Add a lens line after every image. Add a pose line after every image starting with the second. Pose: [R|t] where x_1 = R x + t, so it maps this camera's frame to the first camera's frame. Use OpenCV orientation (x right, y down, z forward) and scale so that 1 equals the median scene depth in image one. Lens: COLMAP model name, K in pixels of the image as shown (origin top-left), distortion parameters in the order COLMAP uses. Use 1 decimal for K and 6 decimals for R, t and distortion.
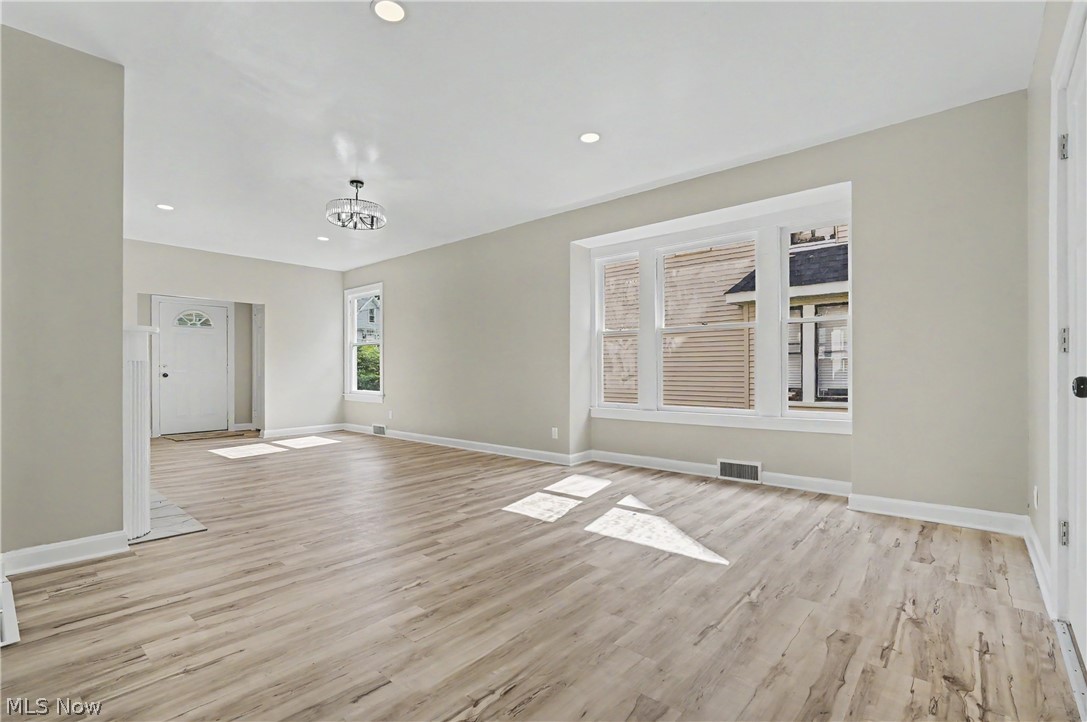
lens RADIAL K [[499.0, 0, 528.1], [0, 499.0, 371.1], [0, 0, 1]] dist [-0.000523, 0.000046]
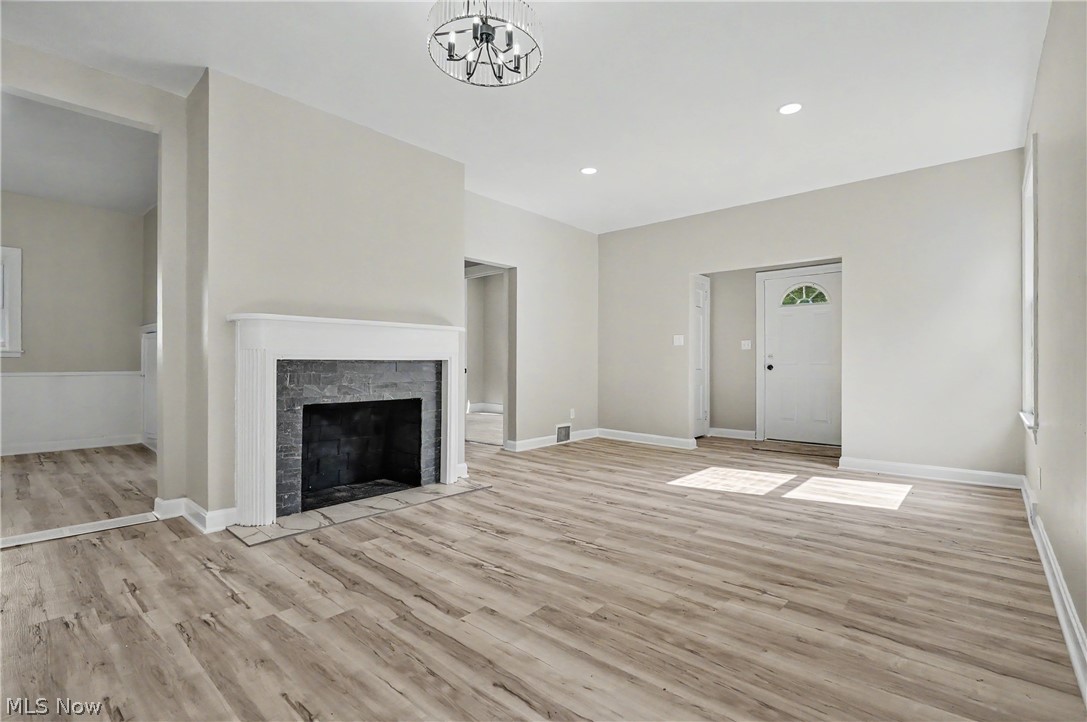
lens RADIAL K [[492.8, 0, 544.0], [0, 492.8, 365.3], [0, 0, 1]] dist [-0.008477, 0.000276]
pose [[0.007725, 0.004376, -0.999961, 0.192026], [-0.001743, 0.999989, 0.004363, 0.004229], [0.999969, 0.001709, 0.007733, 1.465391]]
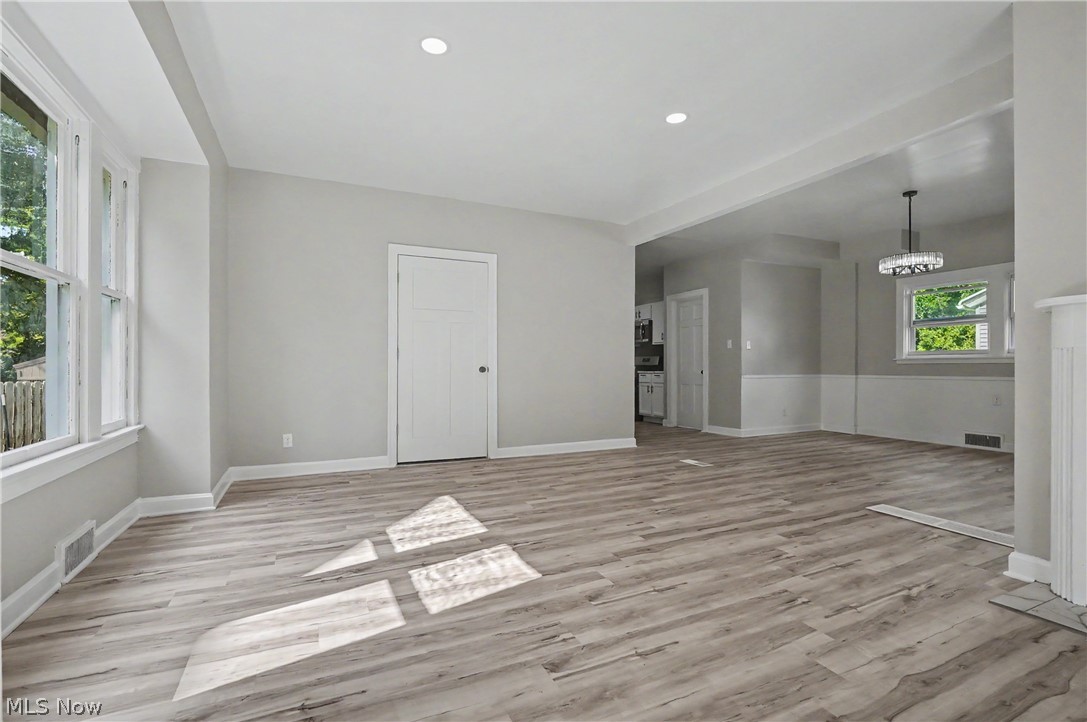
lens RADIAL K [[492.8, 0, 544.0], [0, 492.8, 365.3], [0, 0, 1]] dist [-0.008477, 0.000276]
pose [[-0.925946, 0.002253, 0.377649, -0.334434], [-0.000232, 0.999979, -0.006533, 0.006844], [-0.377656, -0.006137, -0.925926, 1.793271]]
